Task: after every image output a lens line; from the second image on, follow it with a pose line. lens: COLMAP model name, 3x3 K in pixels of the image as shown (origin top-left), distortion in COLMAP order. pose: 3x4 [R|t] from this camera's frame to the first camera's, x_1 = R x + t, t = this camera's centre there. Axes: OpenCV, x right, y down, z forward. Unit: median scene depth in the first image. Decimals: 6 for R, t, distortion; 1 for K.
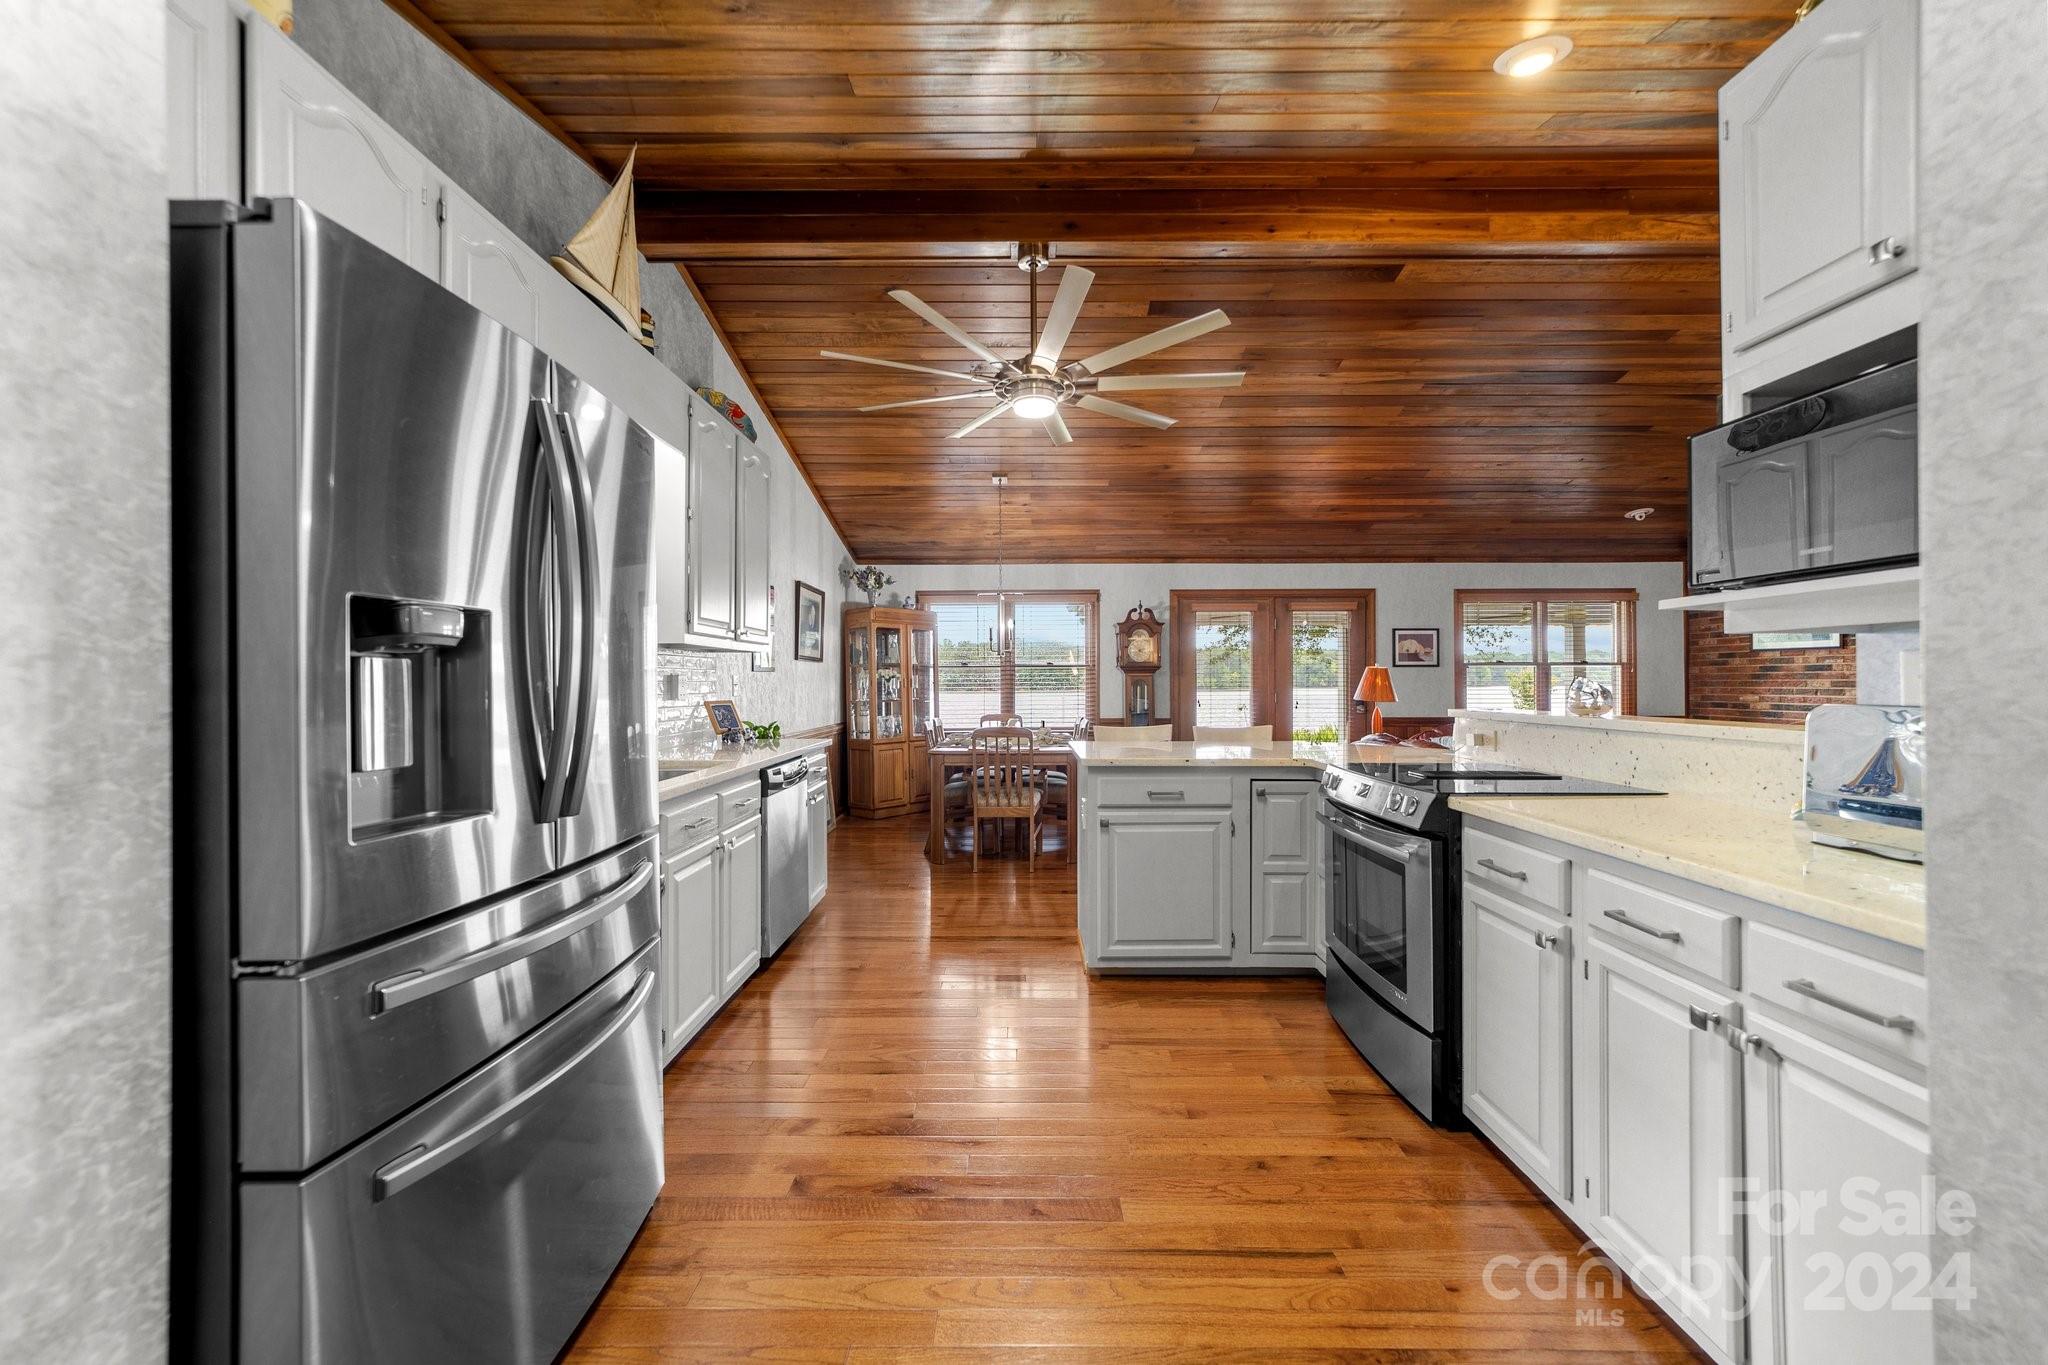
lens RADIAL K [[785.6, 0, 1024.8], [0, 785.6, 675.0], [0, 0, 1]] dist [-0.010955, 0.004600]
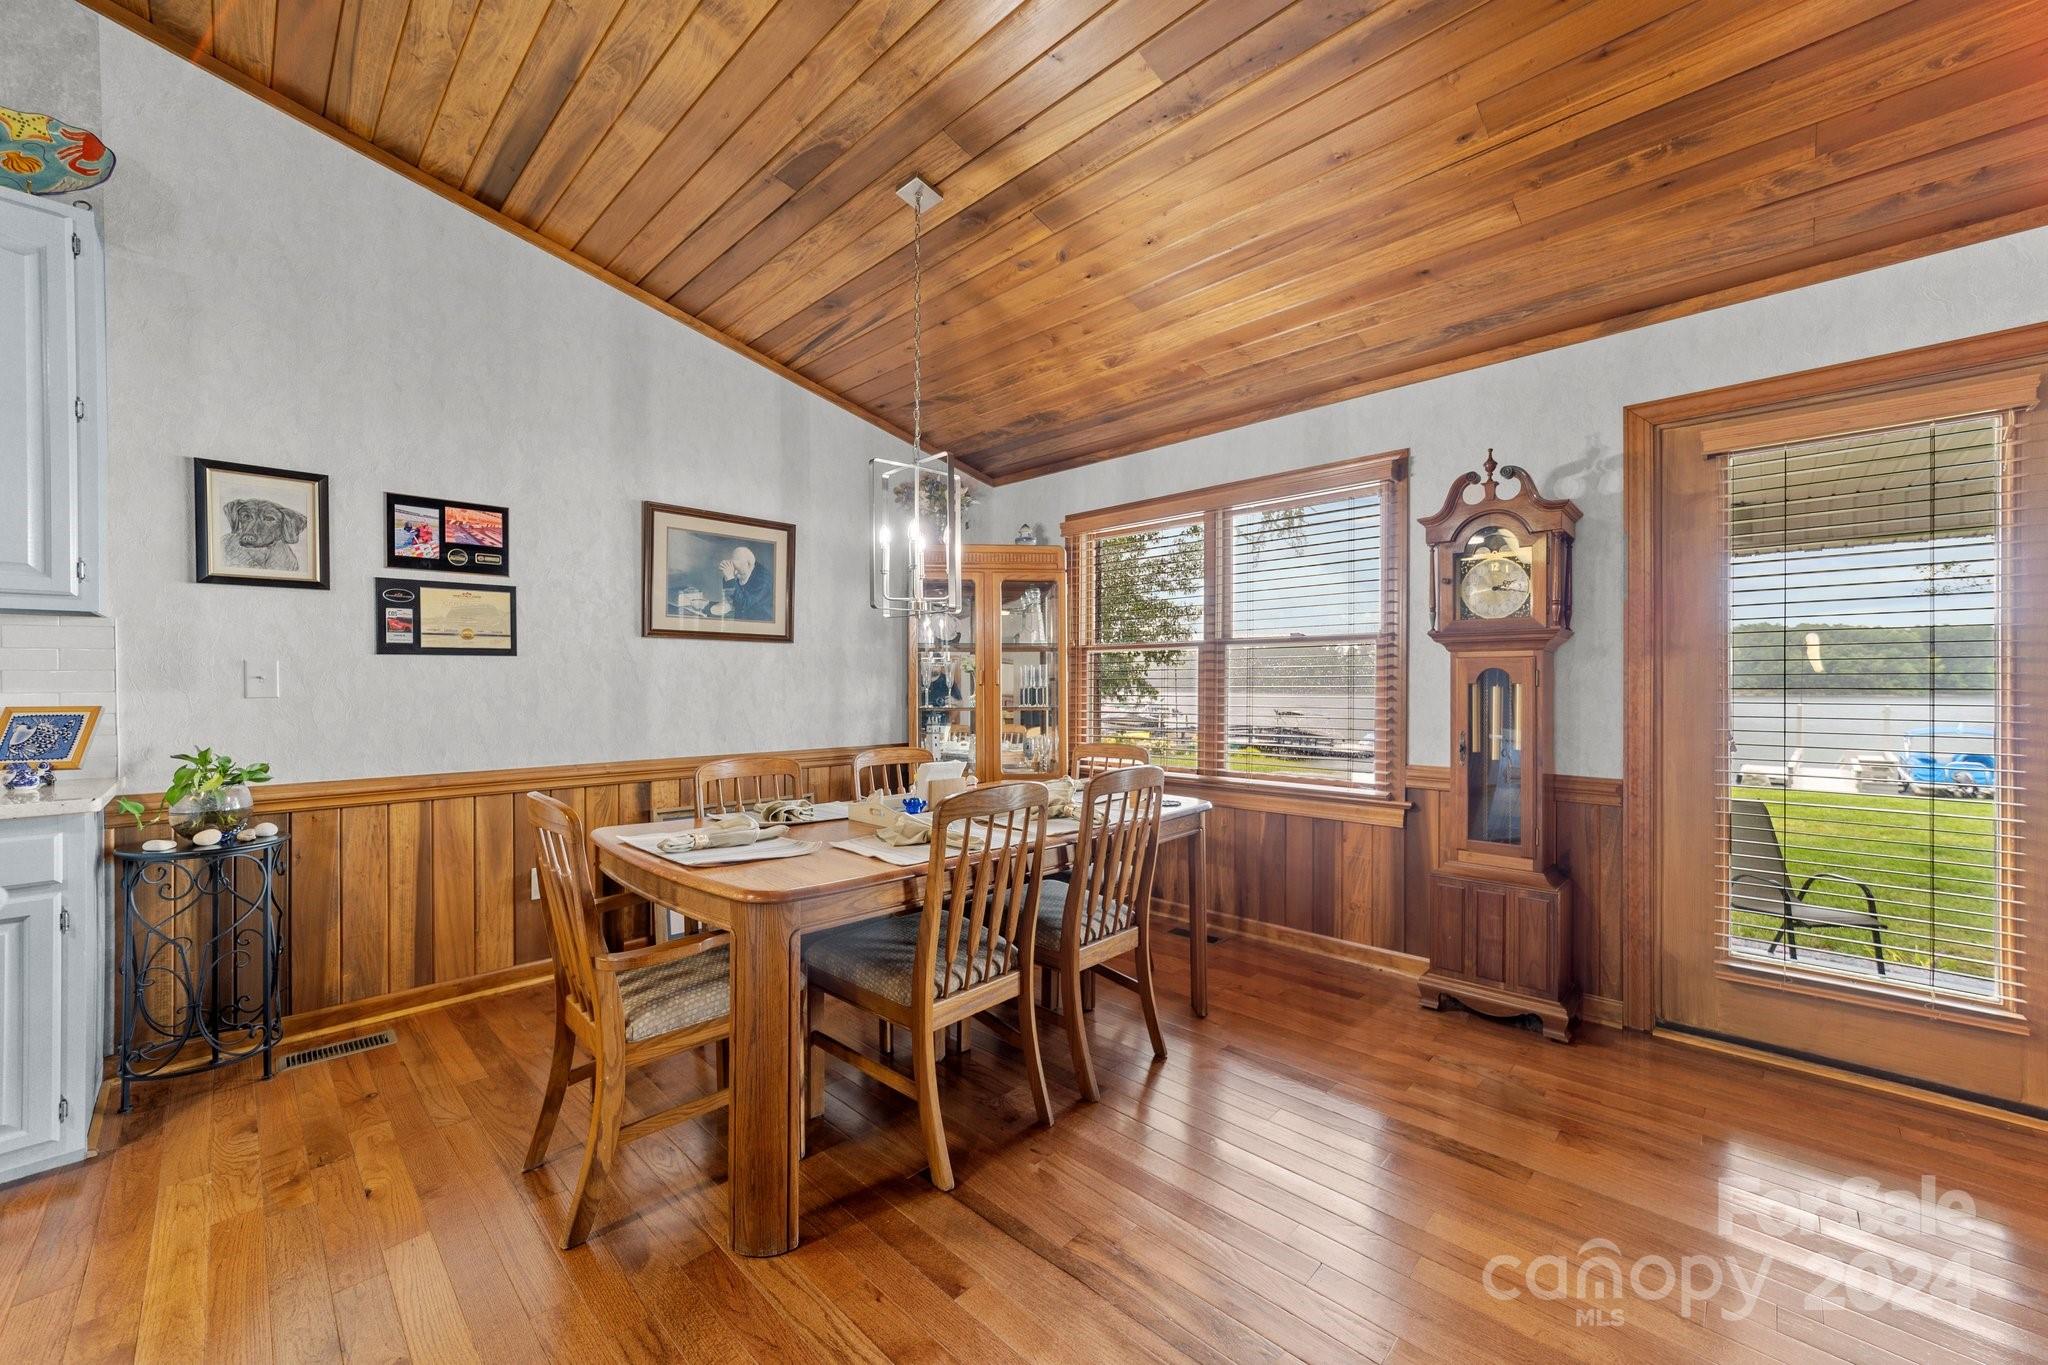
lens RADIAL K [[785.6, 0, 1014.8], [0, 785.6, 681.9], [0, 0, 1]] dist [-0.010955, 0.004600]
pose [[0.709756, 0.002808, -0.704442, 0.286712], [0.002293, 0.999978, 0.006296, 0.011153], [0.704444, -0.006084, 0.709733, 0.689737]]
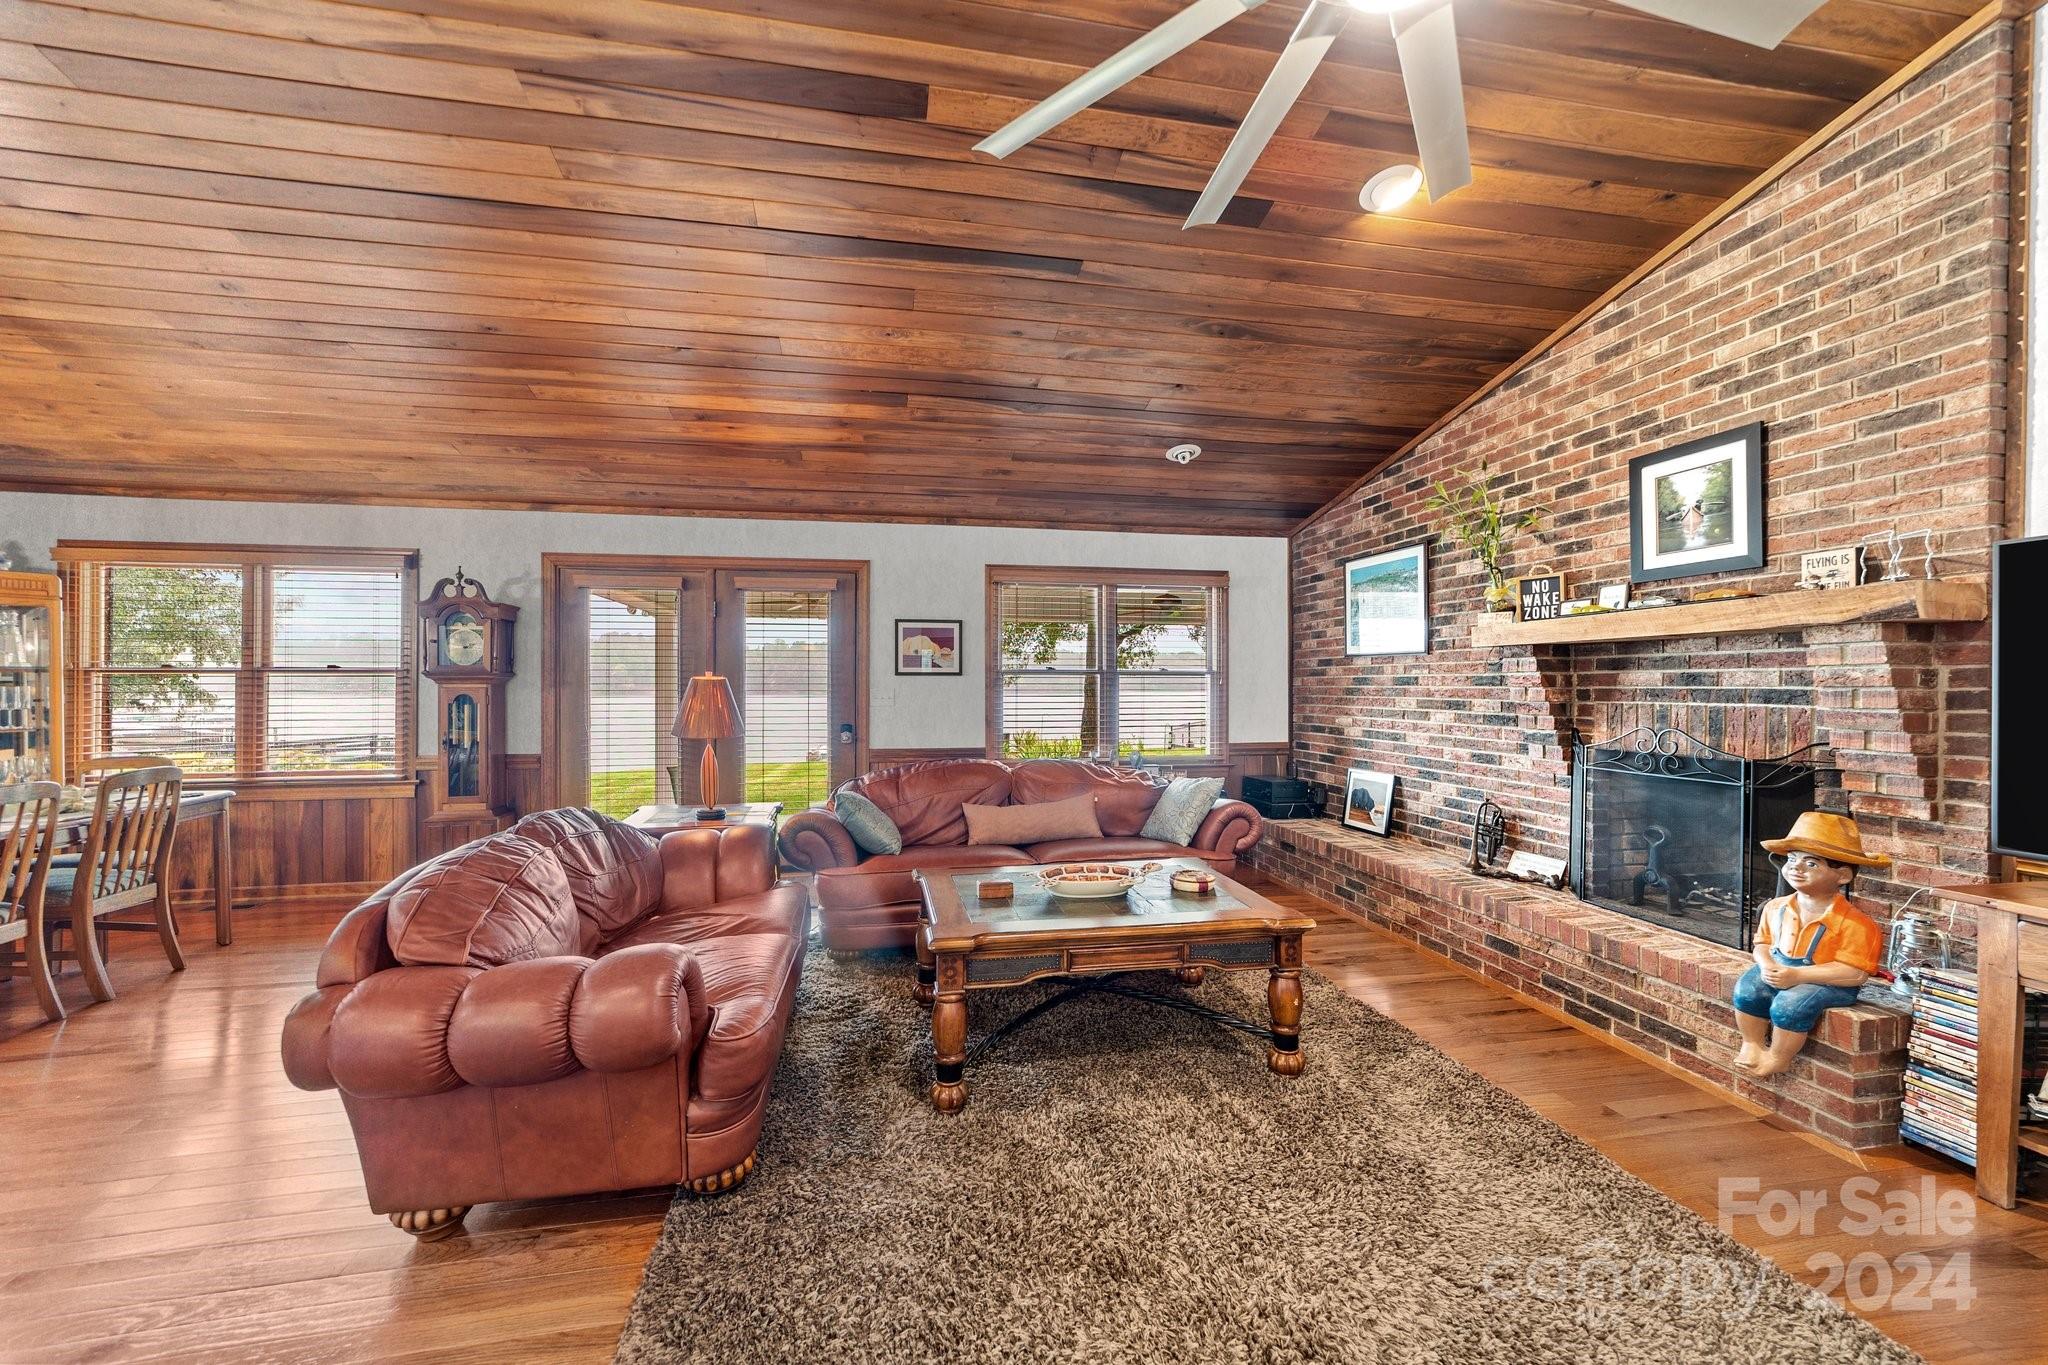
lens RADIAL K [[785.6, 0, 1021.7], [0, 785.6, 685.0], [0, 0, 1]] dist [-0.010955, 0.004600]
pose [[0.981380, 0.002792, 0.192056, 0.539278], [-0.004747, 0.999941, 0.009721, -0.010950], [-0.192018, -0.010451, 0.981336, 0.365563]]
